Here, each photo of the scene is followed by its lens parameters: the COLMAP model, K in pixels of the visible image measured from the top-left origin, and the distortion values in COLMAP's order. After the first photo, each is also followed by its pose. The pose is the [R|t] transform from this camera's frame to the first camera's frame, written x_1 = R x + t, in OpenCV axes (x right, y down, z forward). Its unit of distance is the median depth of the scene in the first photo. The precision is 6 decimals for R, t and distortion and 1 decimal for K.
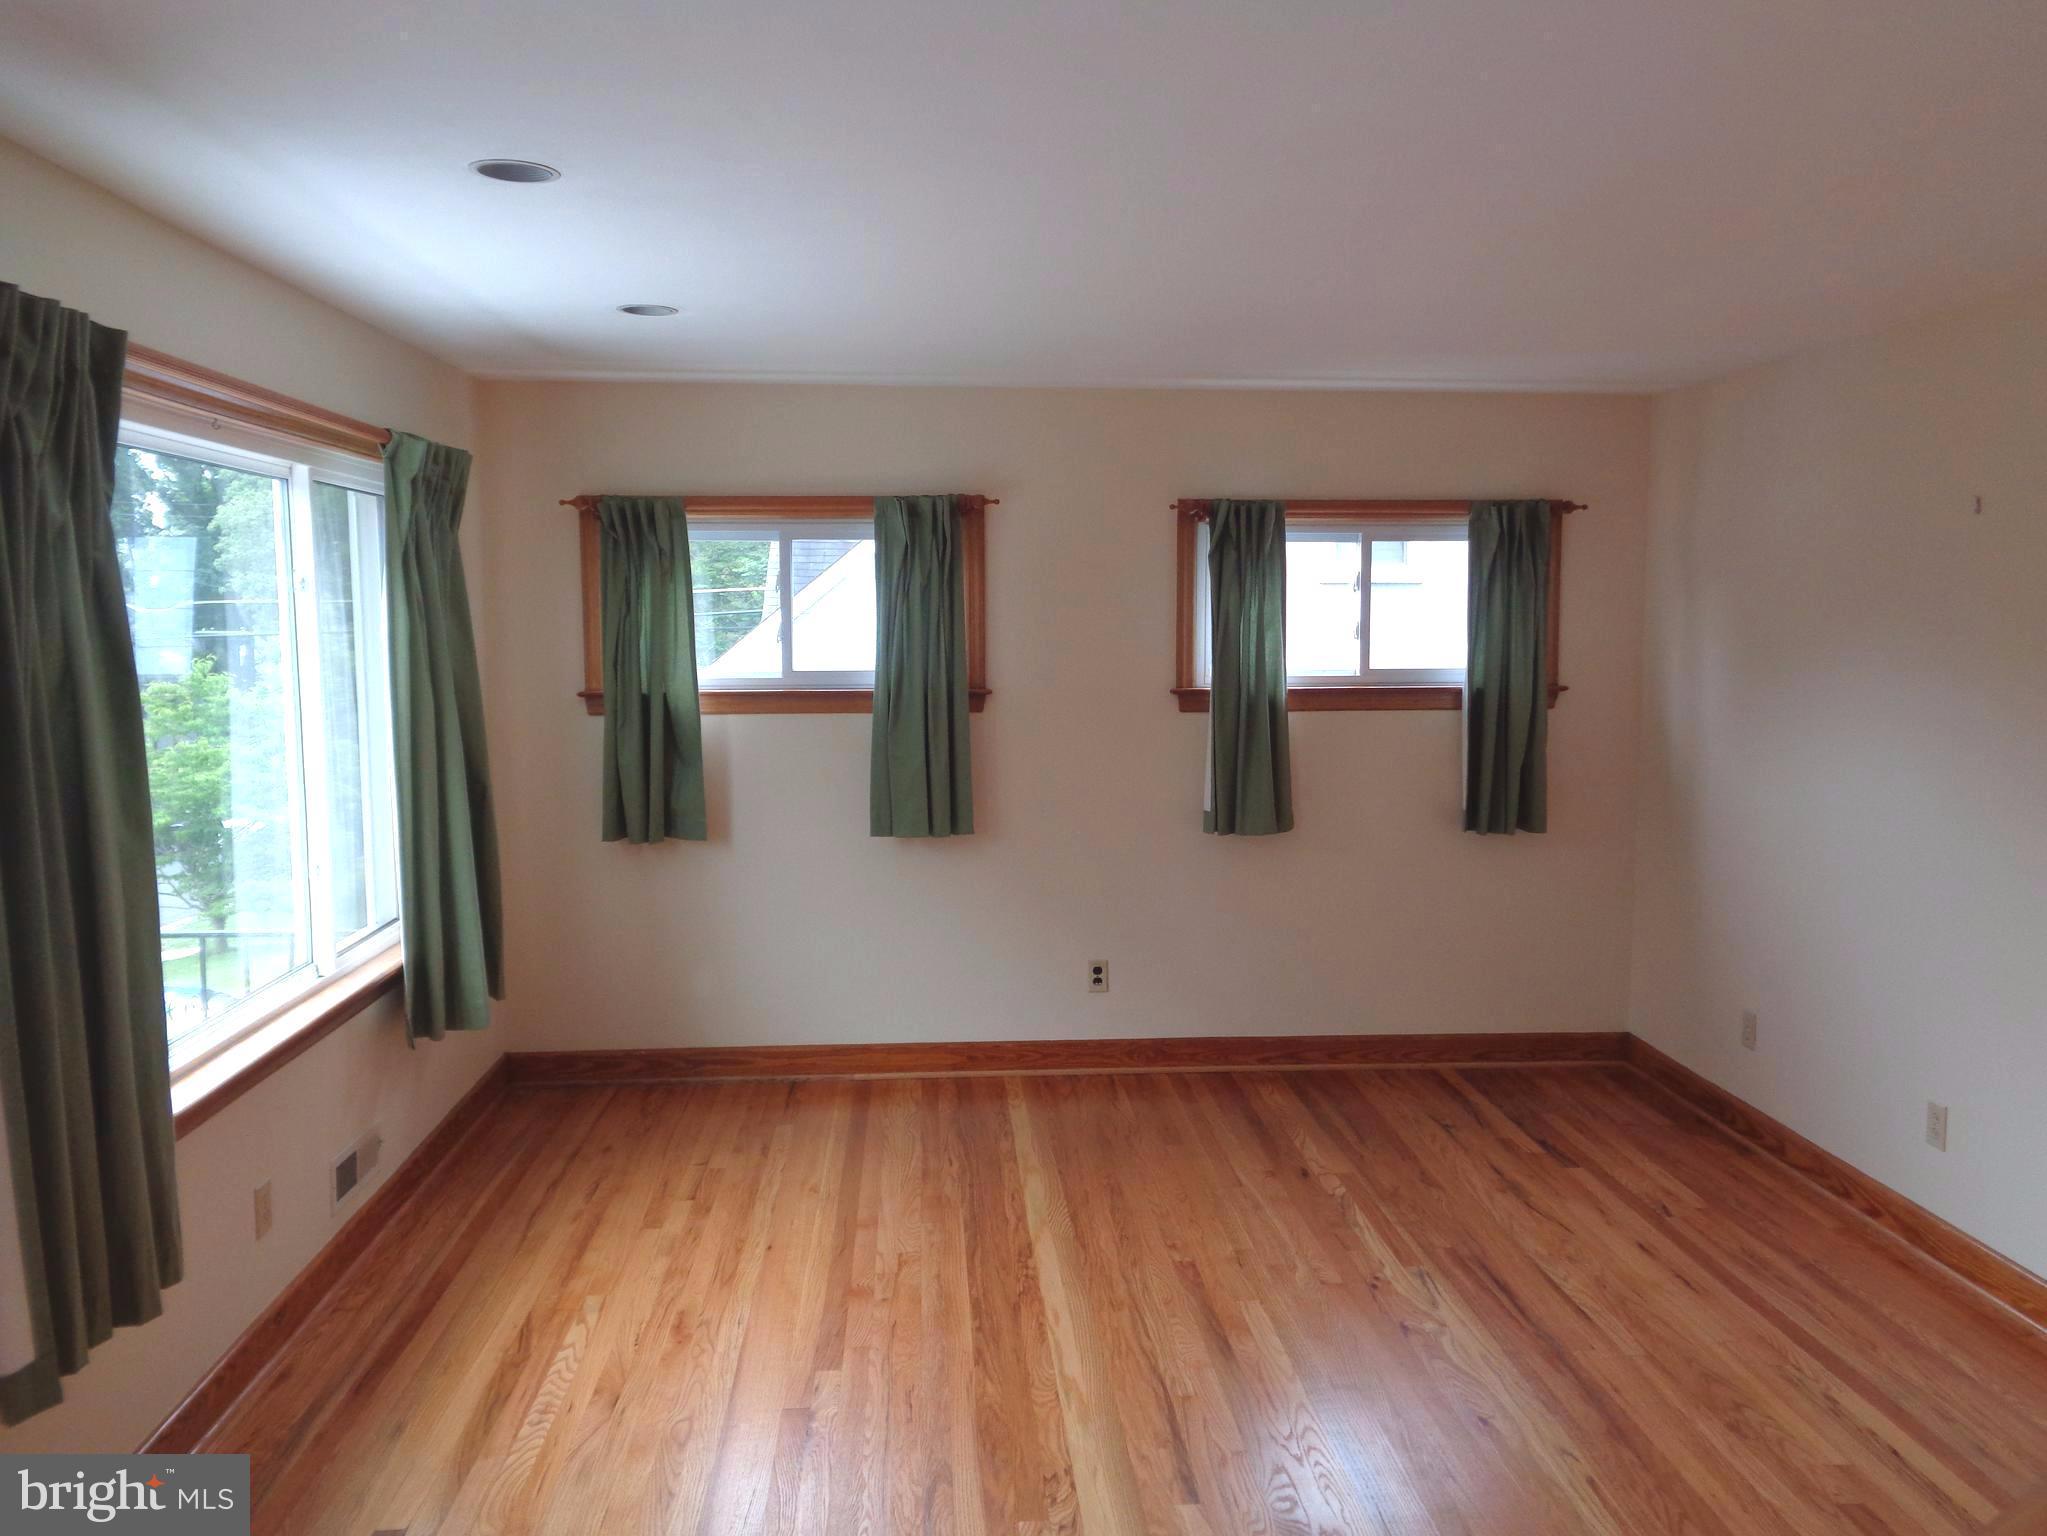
lens RADIAL K [[1549.3, 0, 1015.1], [0, 1549.3, 779.7], [0, 0, 1]] dist [0.009190, 0.009703]
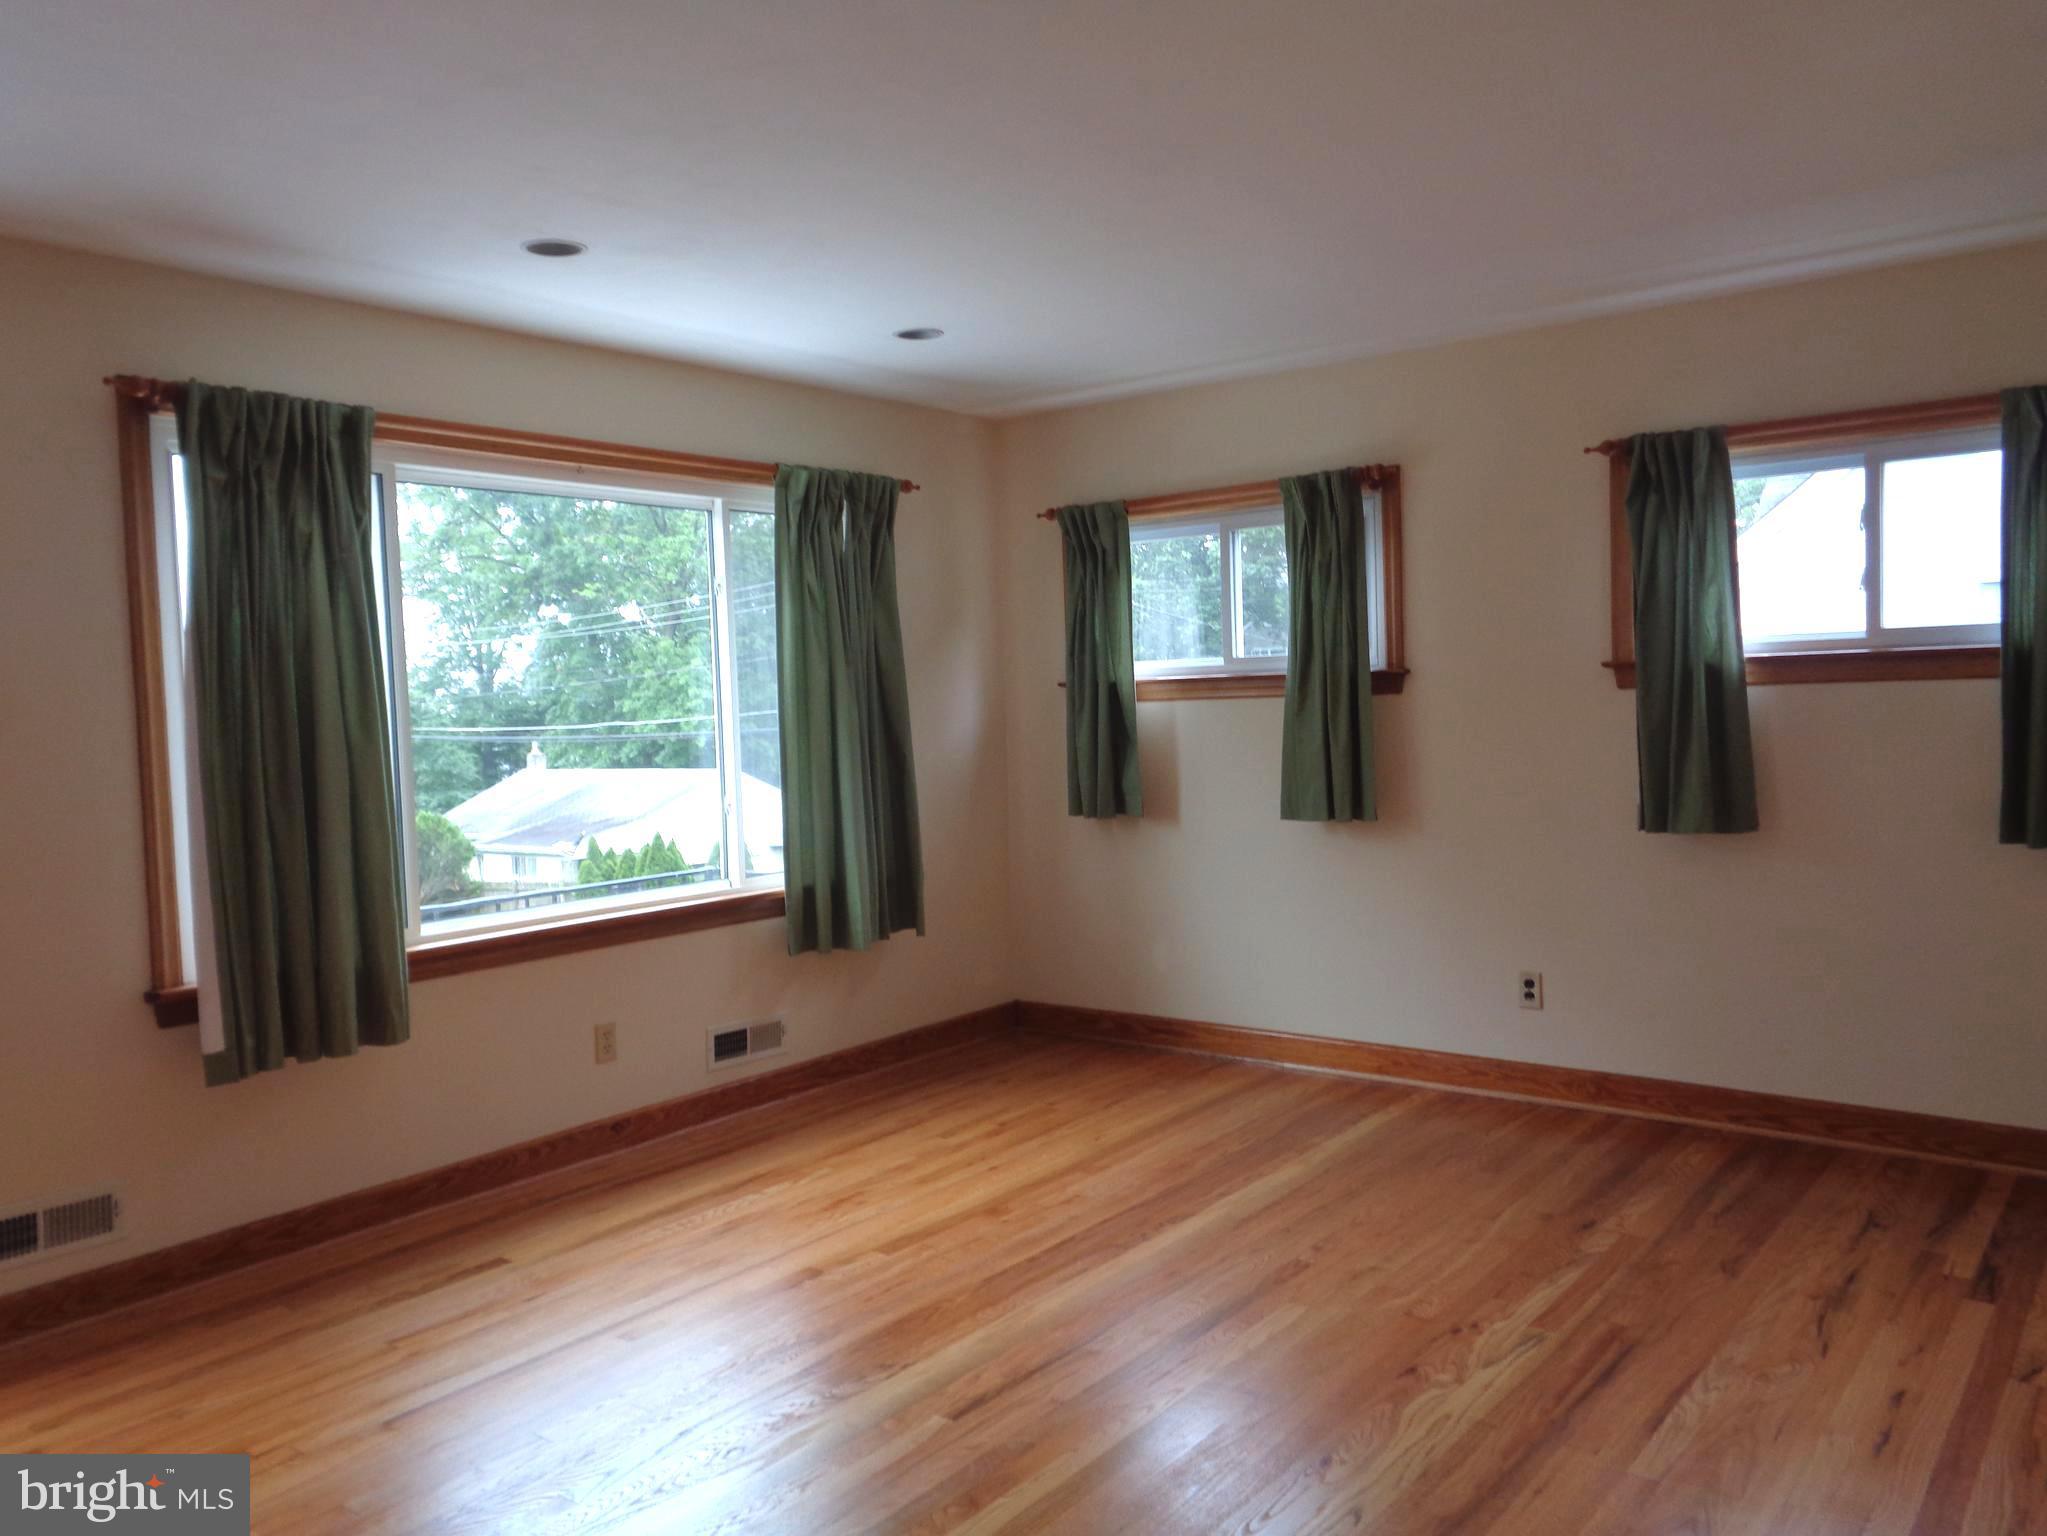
lens RADIAL K [[1549.3, 0, 1009.7], [0, 1549.3, 763.5], [0, 0, 1]] dist [0.009190, 0.009703]
pose [[0.740980, 0.008258, -0.671476, 0.457686], [-0.042986, 0.998457, -0.035155, 0.044348], [0.670150, 0.054914, 0.740191, 0.148681]]
